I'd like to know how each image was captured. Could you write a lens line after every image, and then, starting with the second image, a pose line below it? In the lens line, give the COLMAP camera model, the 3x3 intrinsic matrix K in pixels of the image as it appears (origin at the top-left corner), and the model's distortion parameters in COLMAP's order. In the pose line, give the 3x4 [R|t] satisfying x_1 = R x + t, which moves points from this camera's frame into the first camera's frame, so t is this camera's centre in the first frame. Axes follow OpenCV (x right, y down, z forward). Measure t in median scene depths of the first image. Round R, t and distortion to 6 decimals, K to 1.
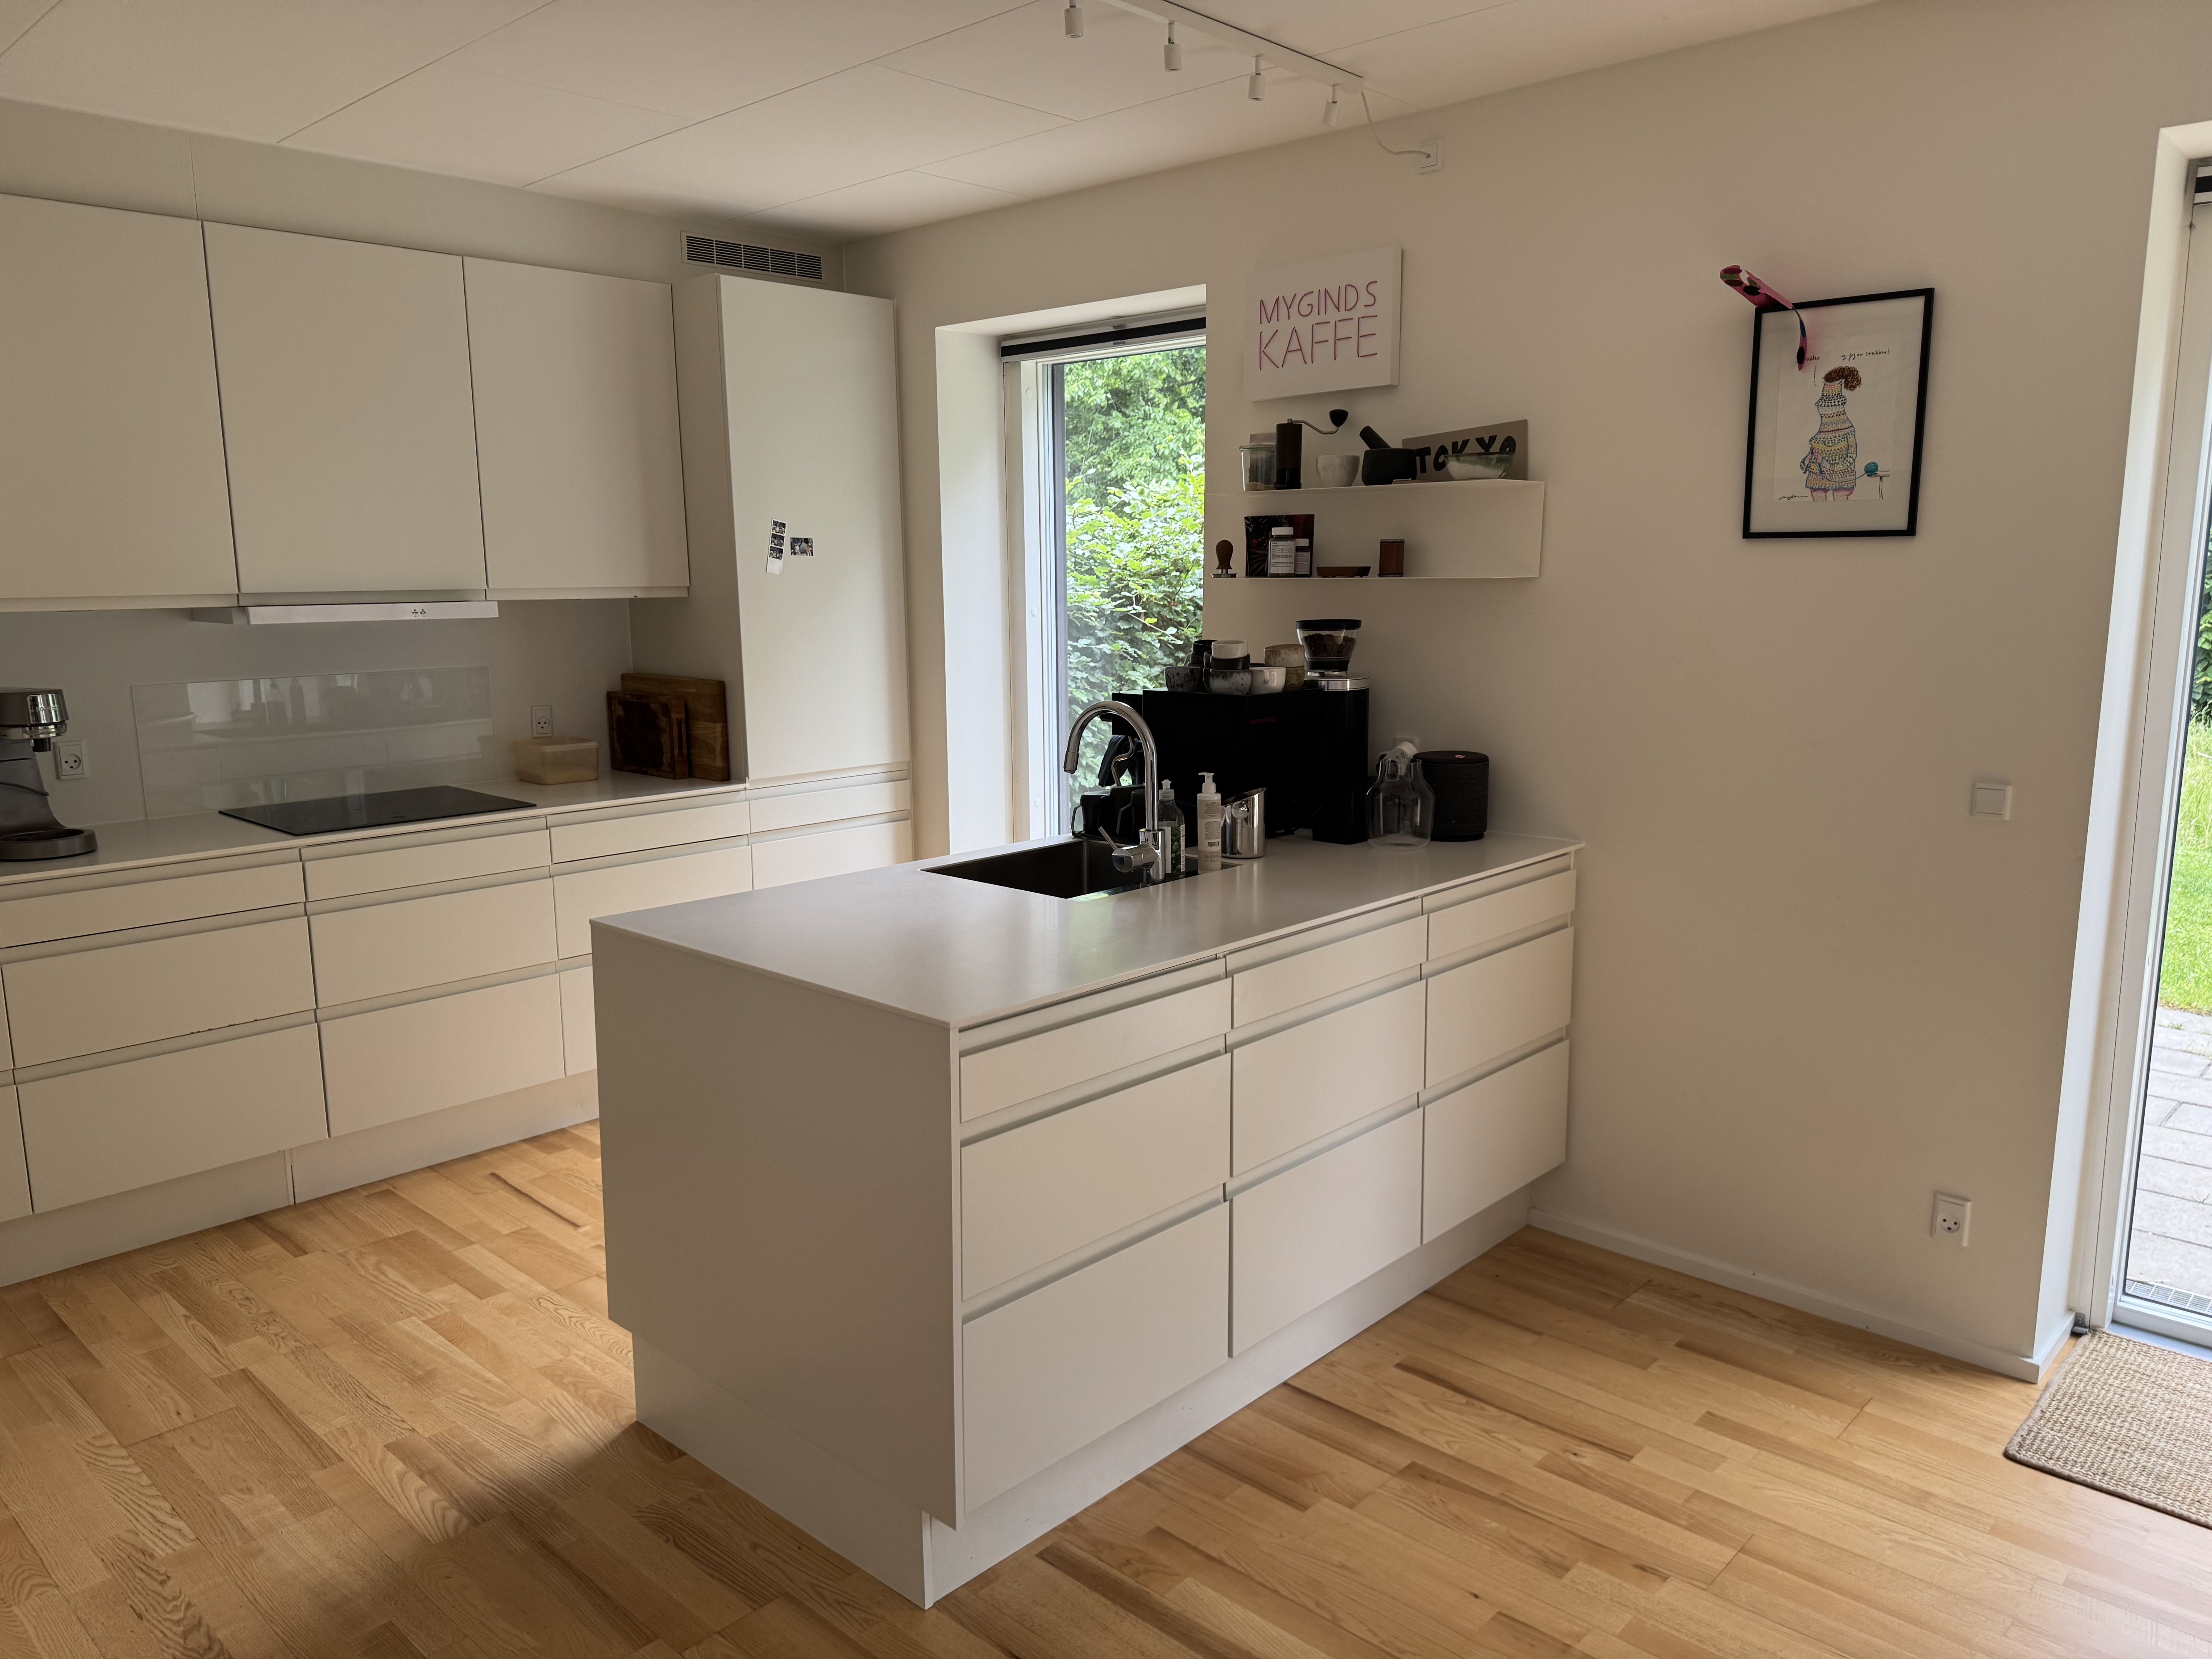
lens RADIAL K [[1554.8, 0, 1114.6], [0, 1554.8, 821.1], [0, 0, 1]] dist [0.012560, -0.015231]
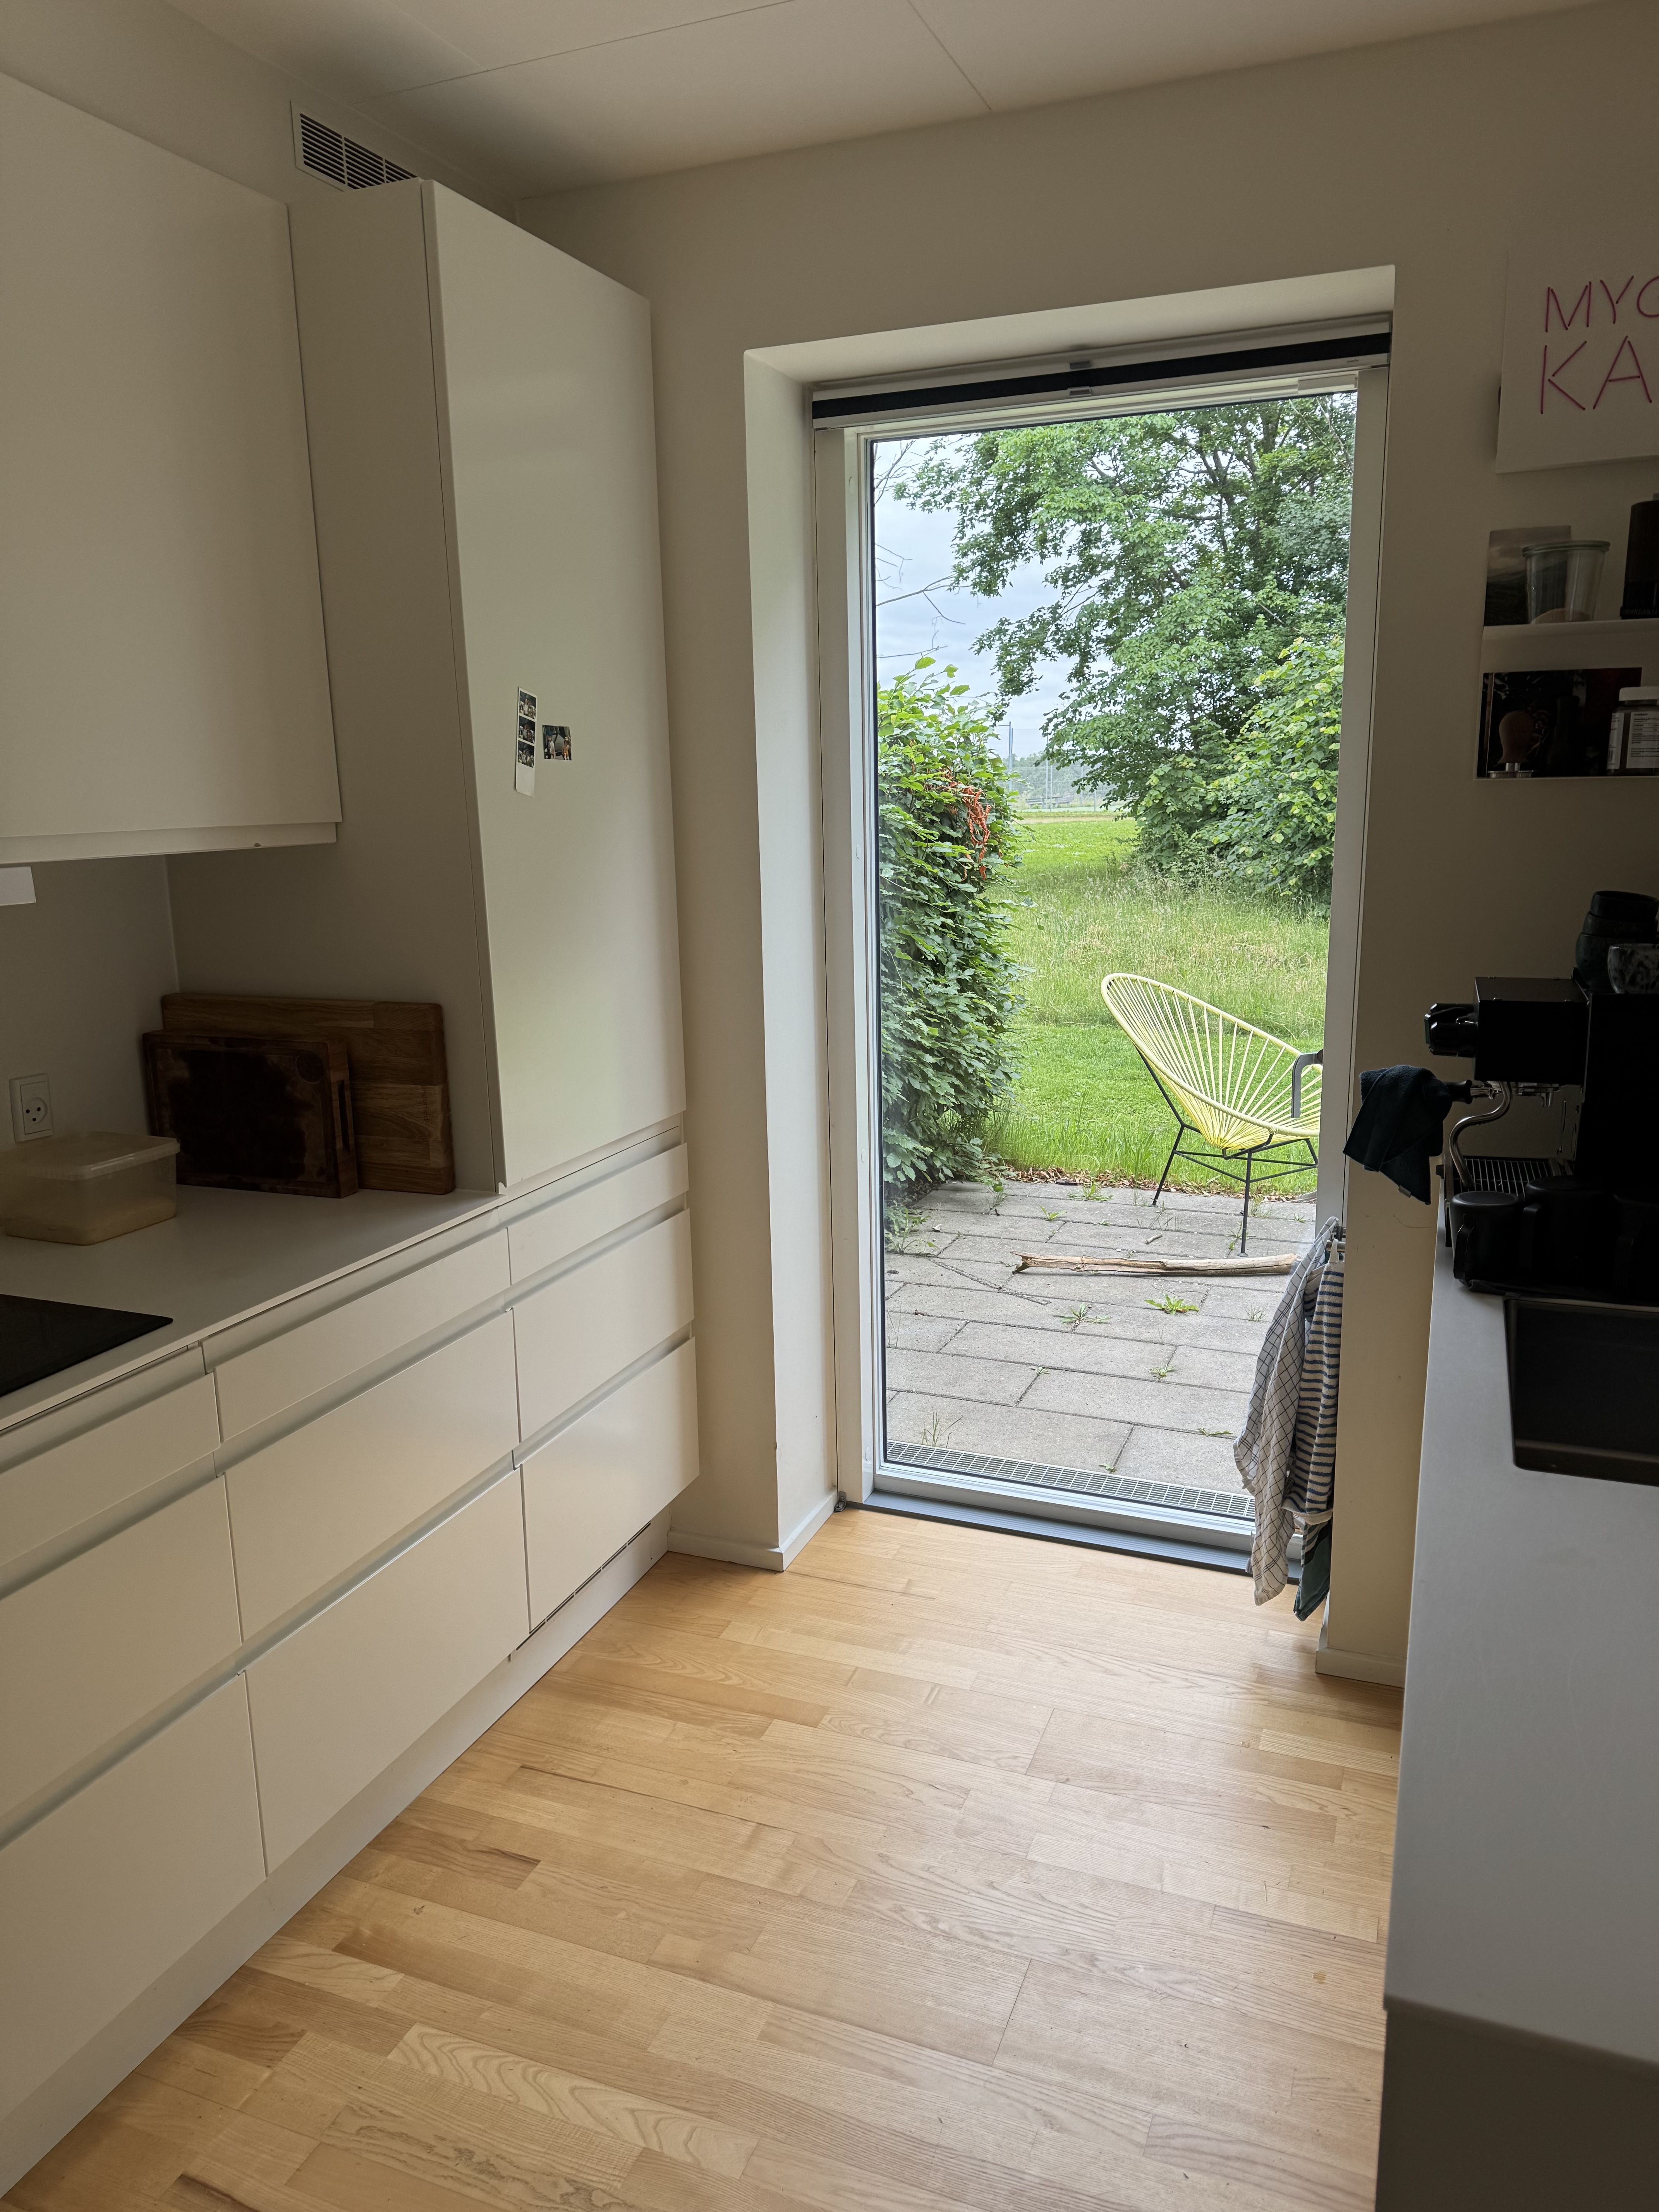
lens RADIAL K [[1554.8, 0, 829.3], [0, 1554.8, 1095.3], [0, 0, 1]] dist [0.012560, -0.015231]
pose [[0.930385, -0.087677, 0.355944, -0.316066], [0.076767, 0.996047, 0.044691, -0.072434], [-0.358455, -0.014255, 0.933438, 0.466330]]
